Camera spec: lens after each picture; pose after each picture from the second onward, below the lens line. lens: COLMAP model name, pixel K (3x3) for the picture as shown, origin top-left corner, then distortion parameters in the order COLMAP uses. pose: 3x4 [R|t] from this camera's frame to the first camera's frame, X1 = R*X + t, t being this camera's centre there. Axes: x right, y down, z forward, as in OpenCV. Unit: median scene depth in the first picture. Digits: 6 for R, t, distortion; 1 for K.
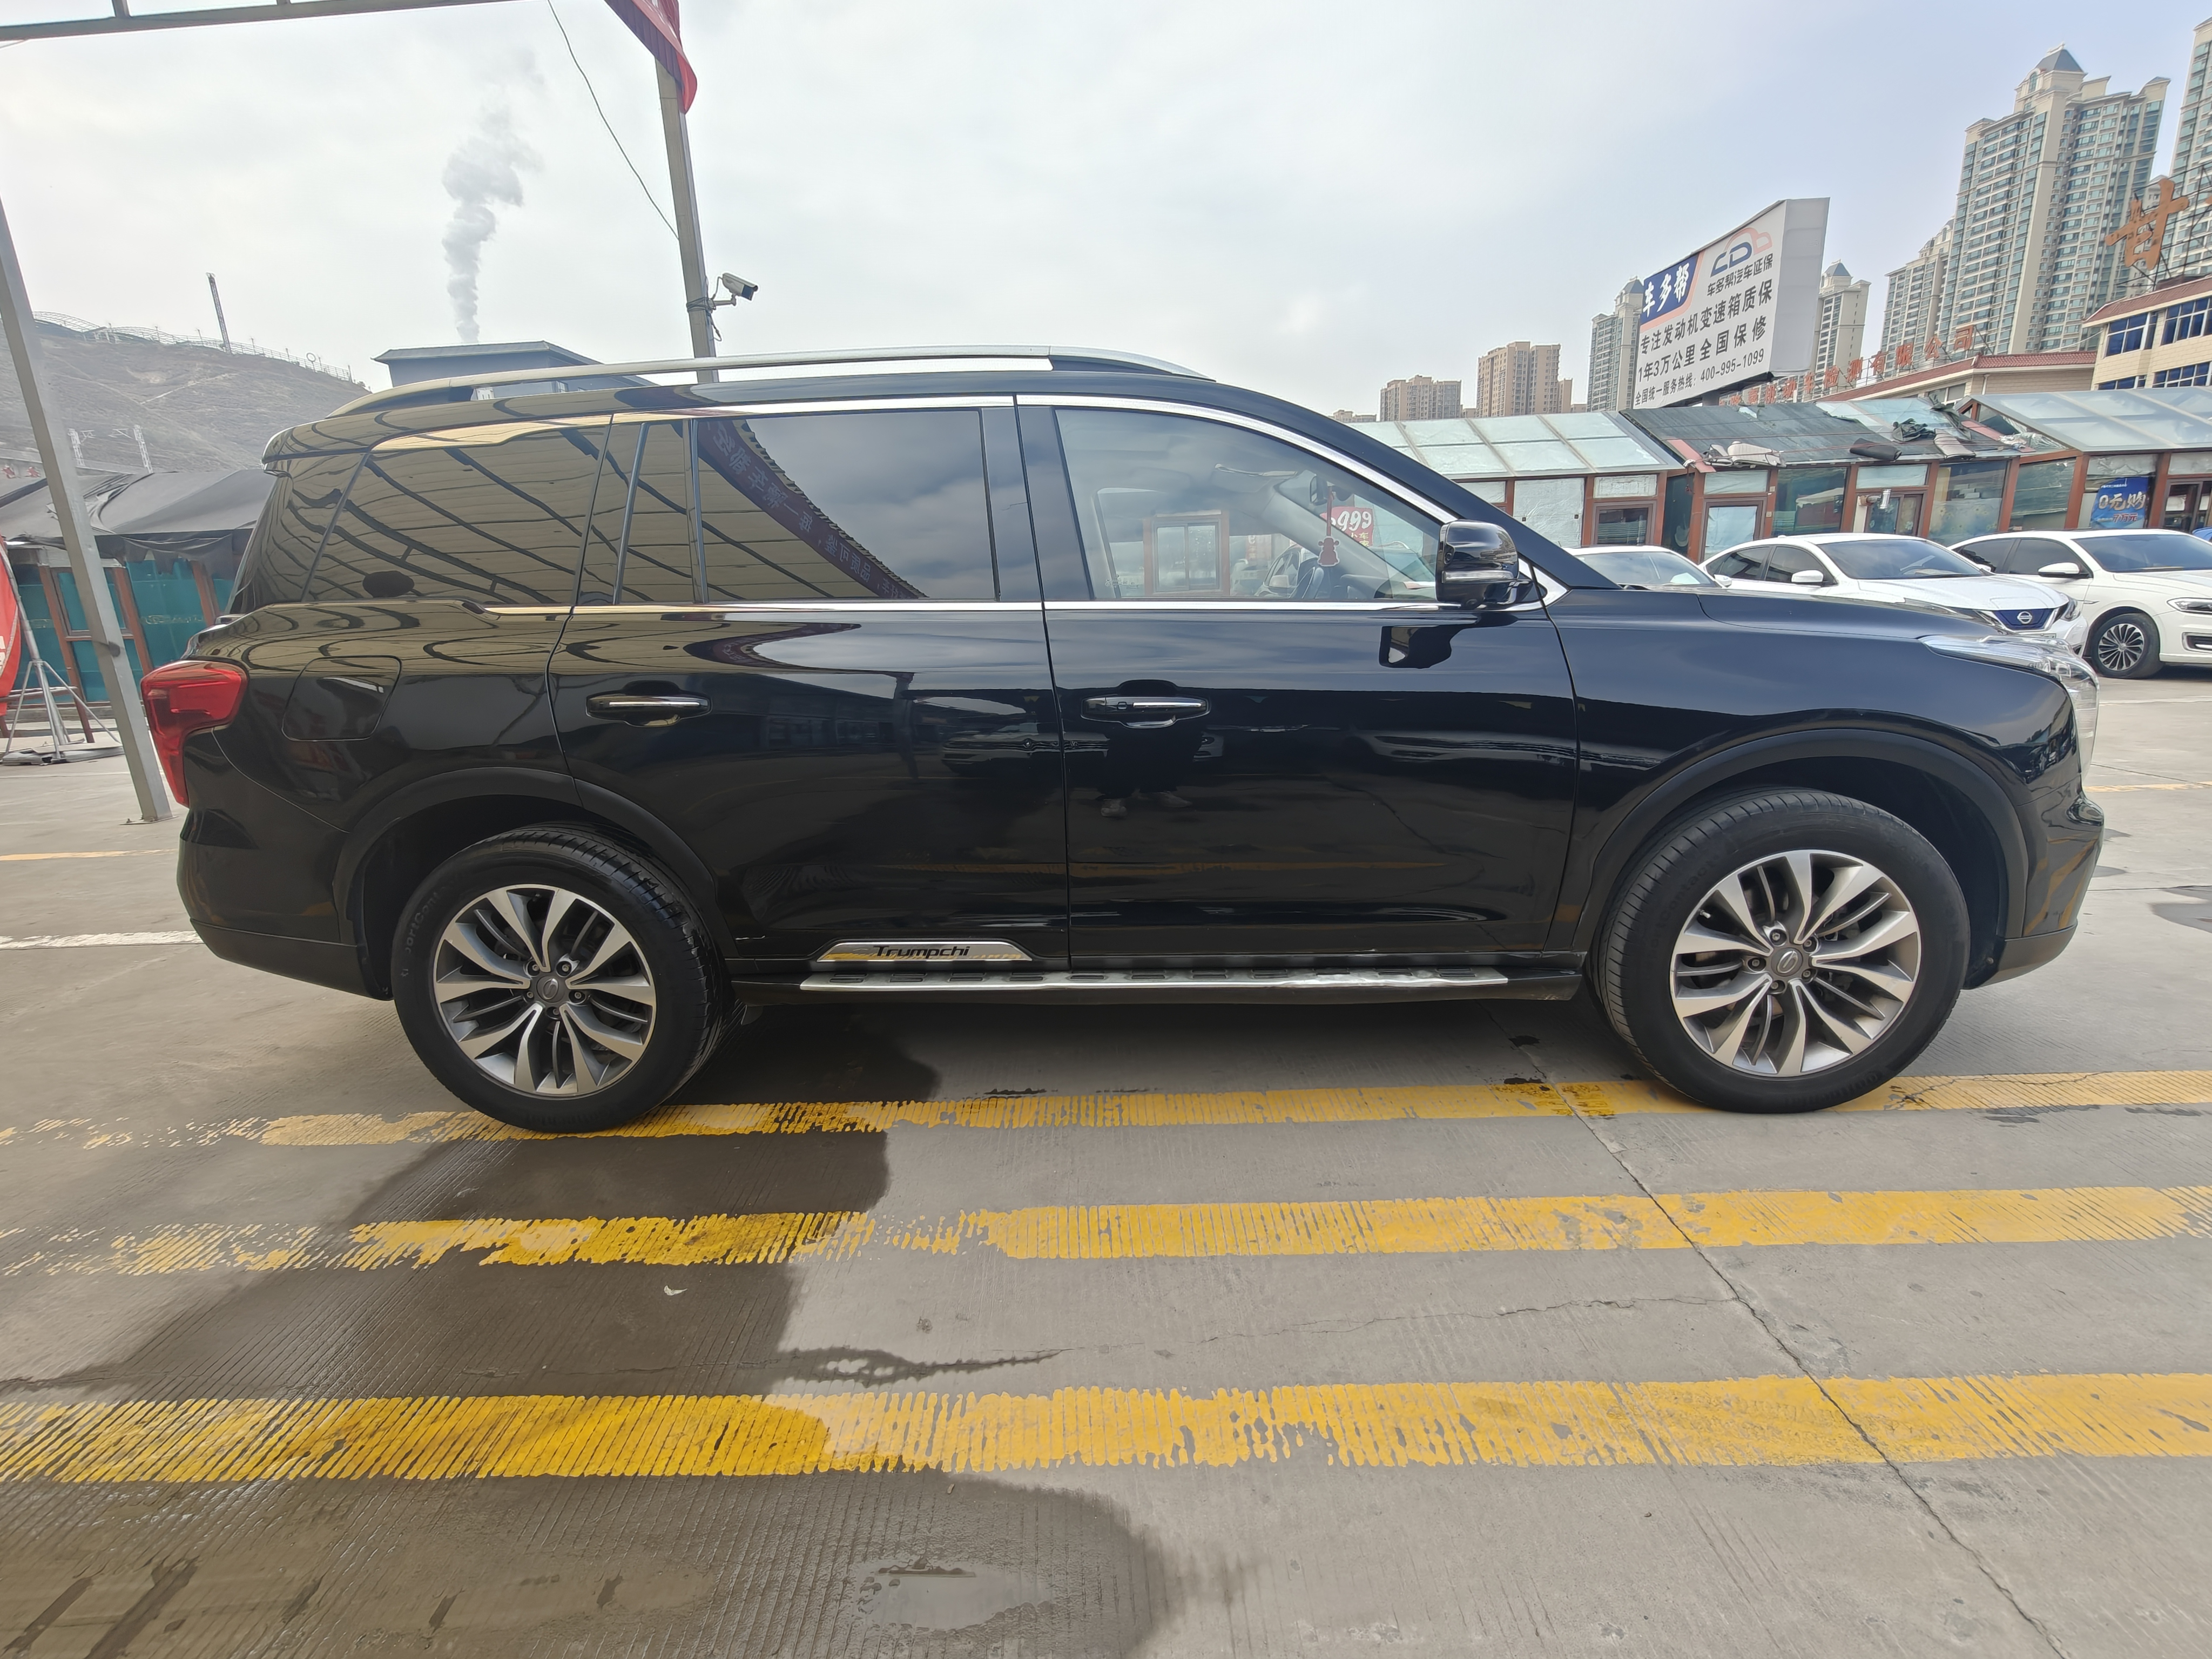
lens RADIAL K [[991.9, 0, 1106.7], [0, 991.9, 818.9], [0, 0, 1]] dist [0.004490, -0.001559]
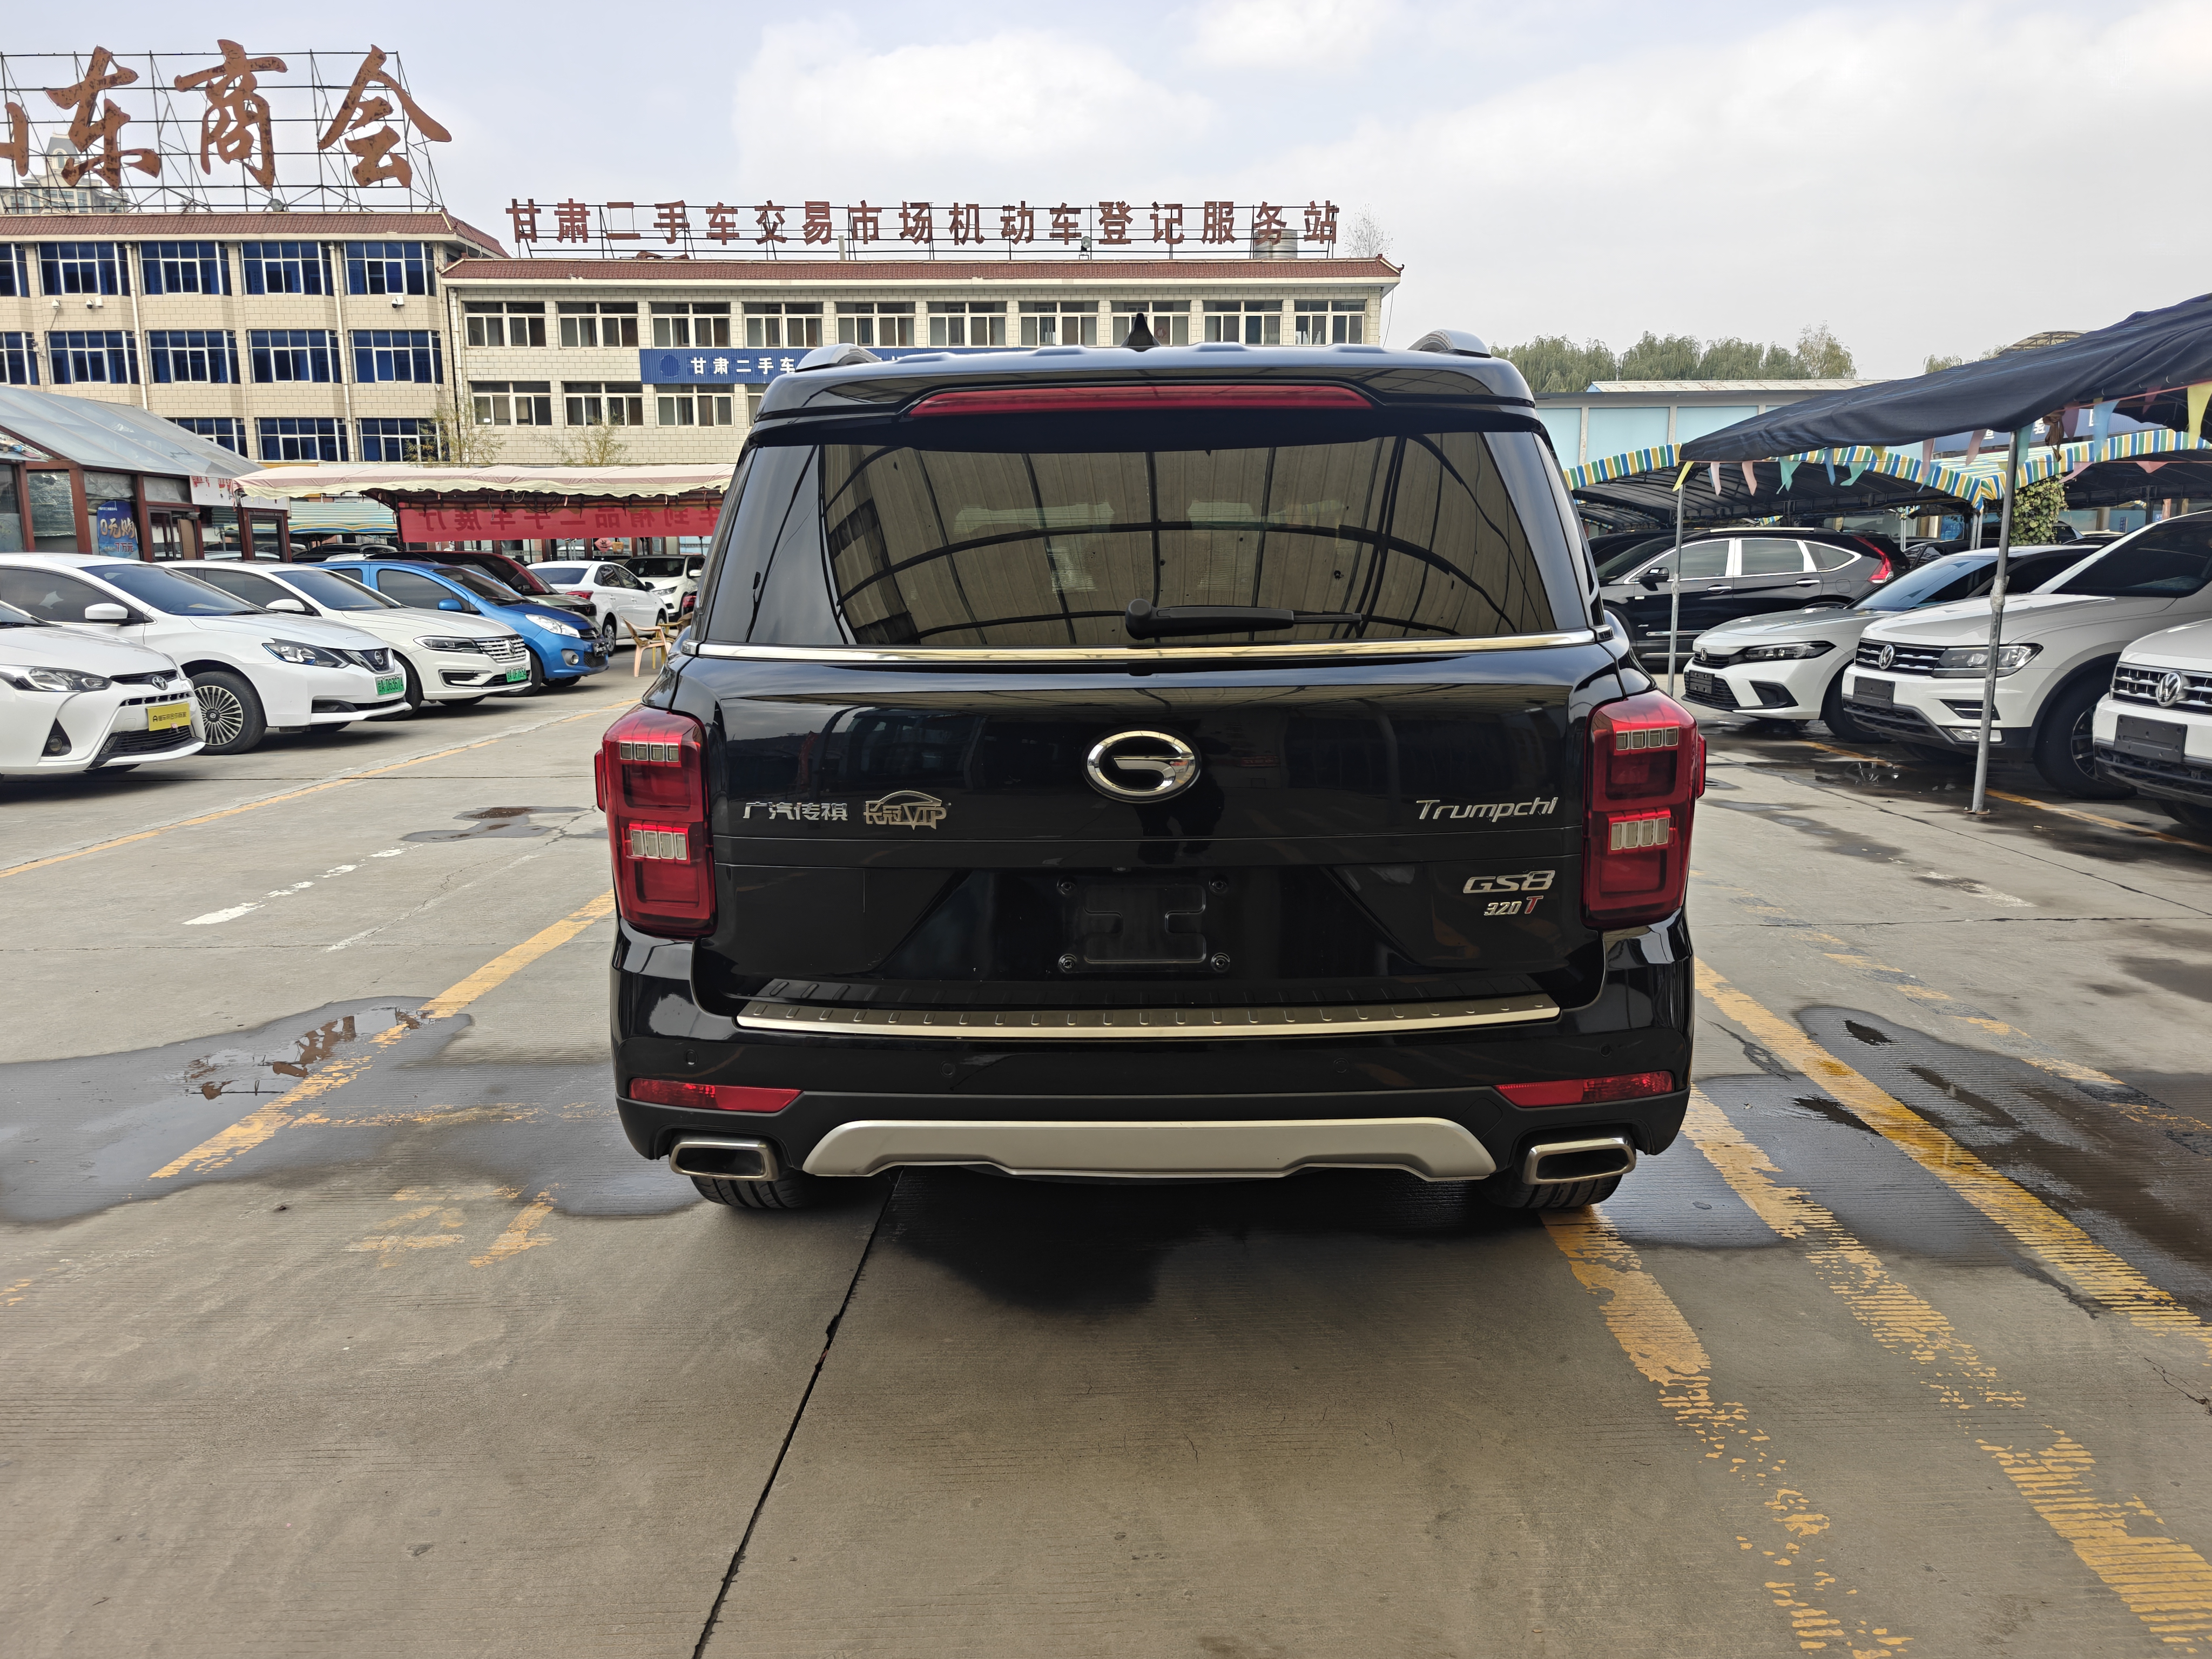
lens RADIAL K [[1561.8, 0, 1110.6], [0, 1561.8, 826.5], [0, 0, 1]] dist [0.056657, -0.062004]
pose [[-0.016102, -0.127803, 0.991669, -0.341441], [0.237491, 0.962926, 0.127955, -0.050844], [-0.971256, 0.237573, 0.014847, 0.234651]]
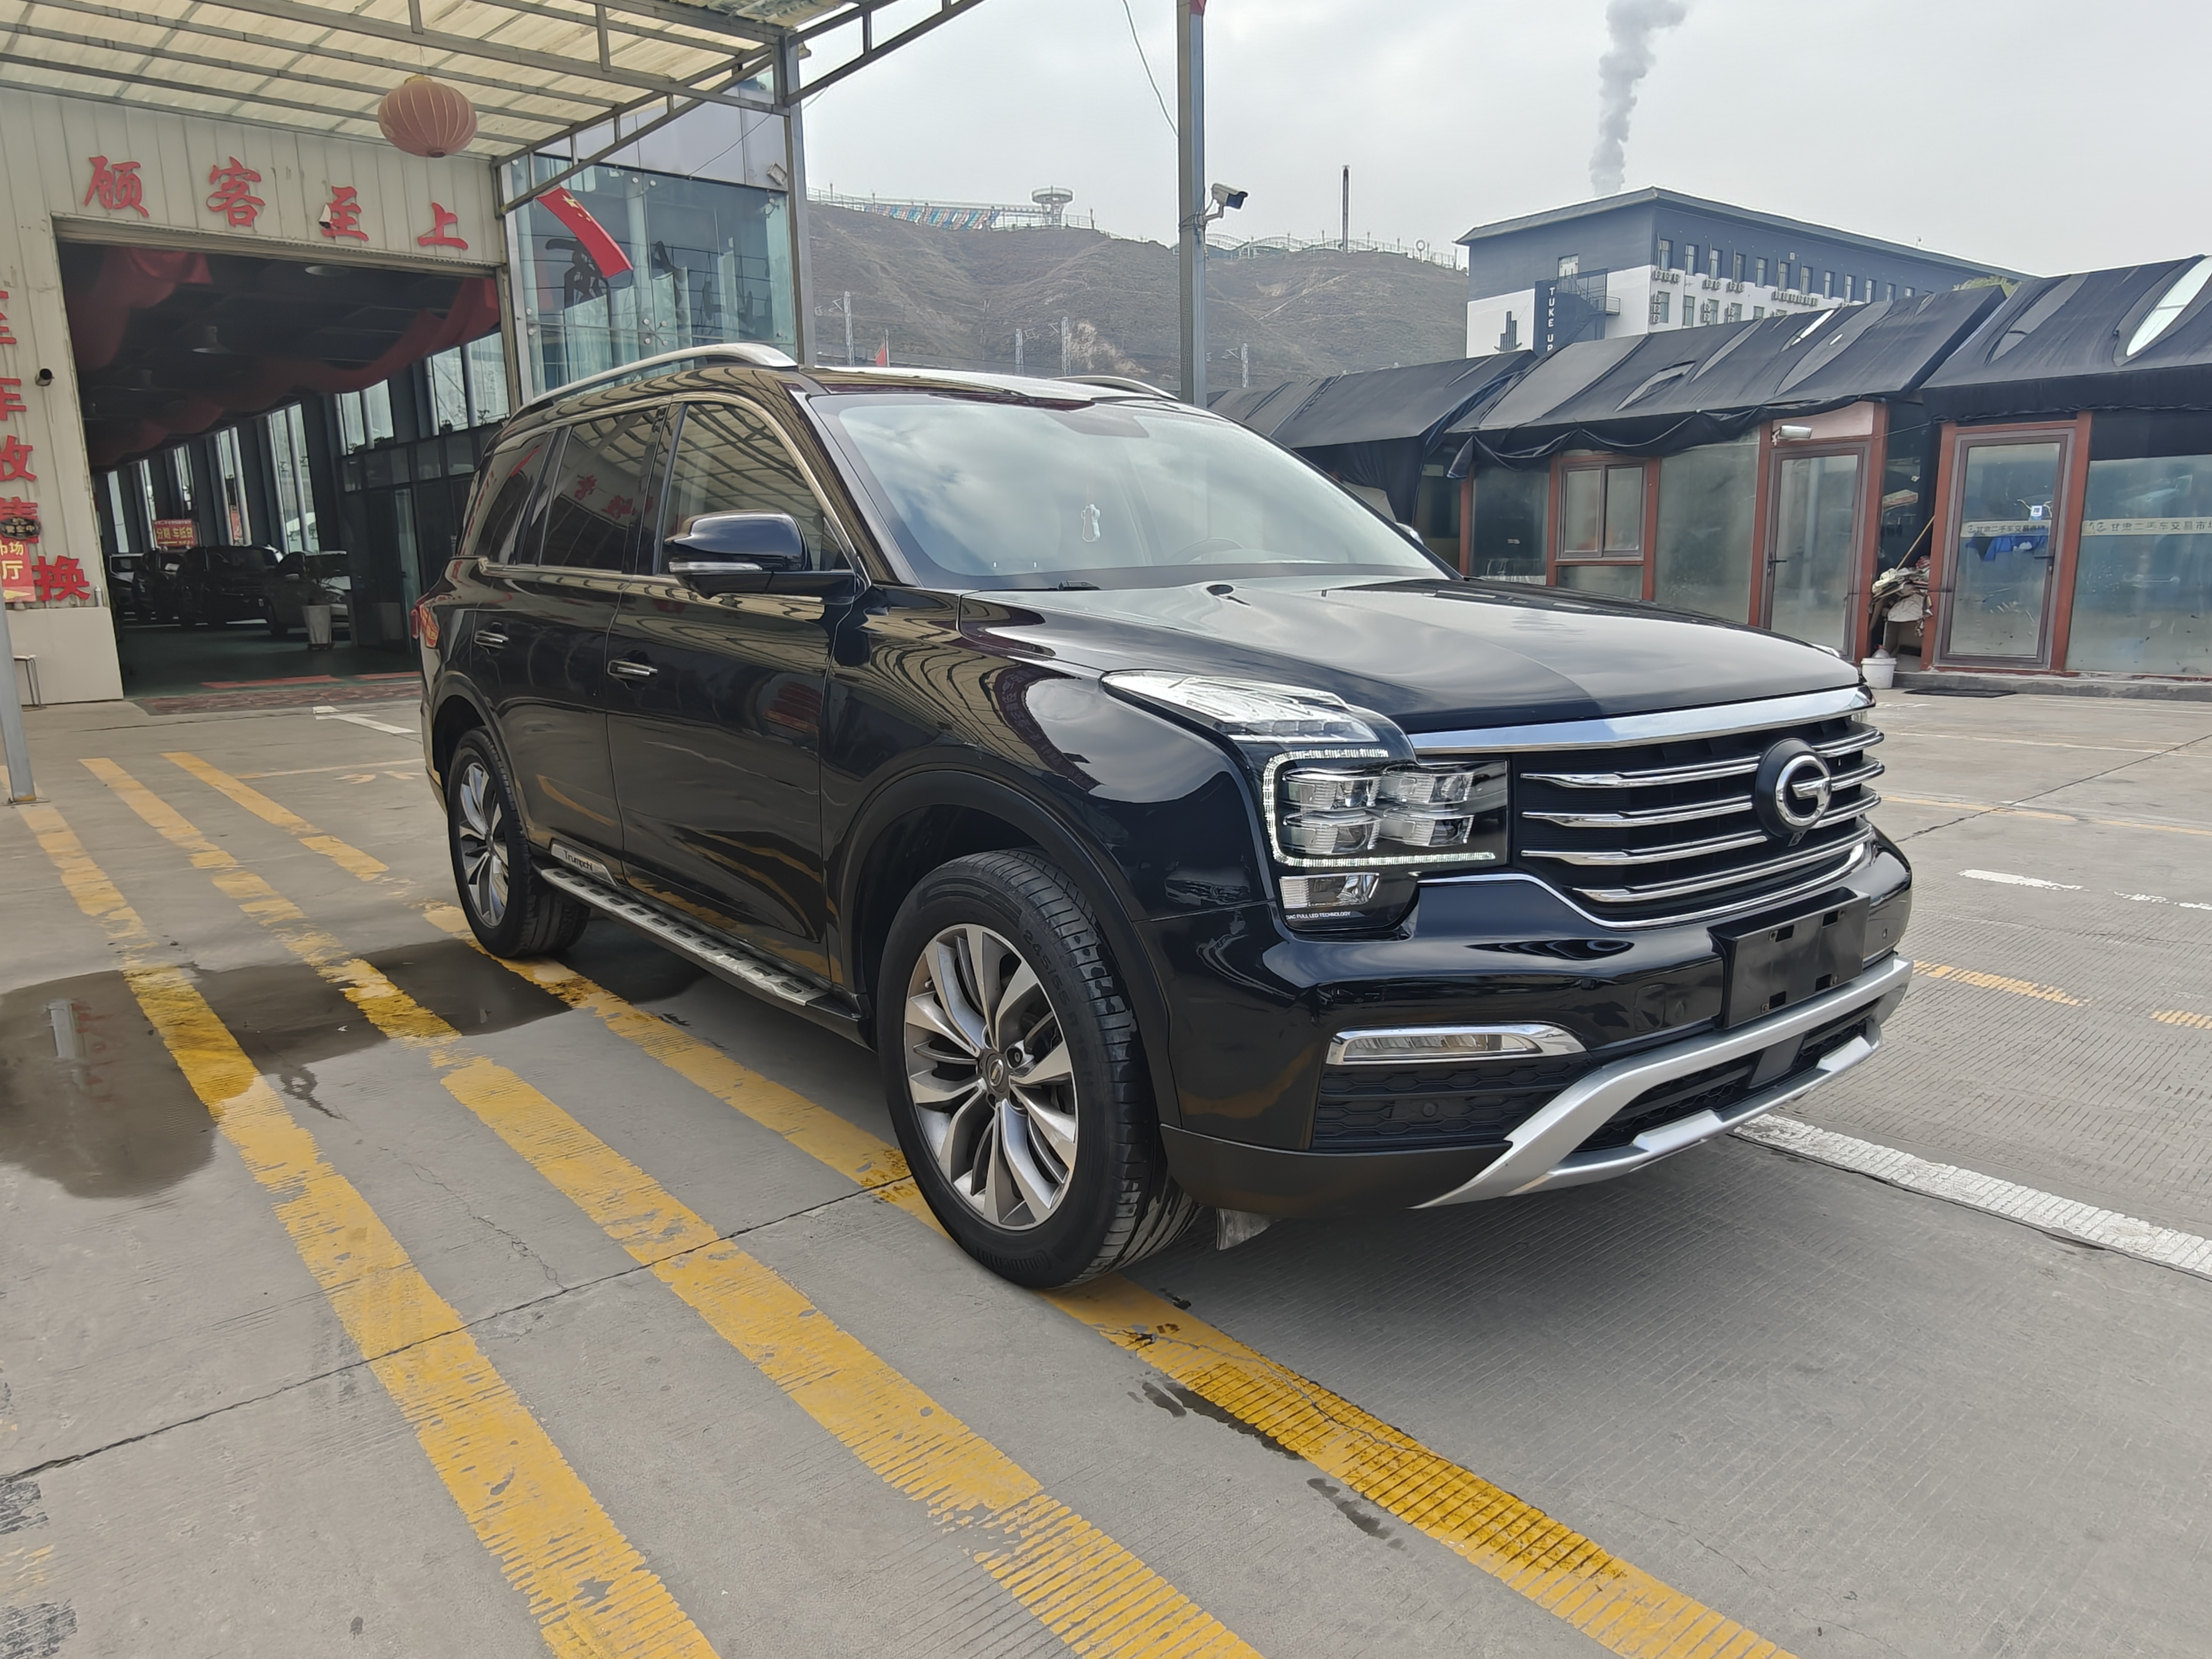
lens RADIAL K [[1463.0, 0, 1076.8], [0, 1463.0, 812.4], [0, 0, 1]] dist [0.010321, 0.003530]
pose [[0.651515, 0.157252, -0.742159, 0.250862], [-0.180022, 0.982385, 0.050118, -0.019878], [0.736967, 0.100952, 0.668348, 0.042756]]
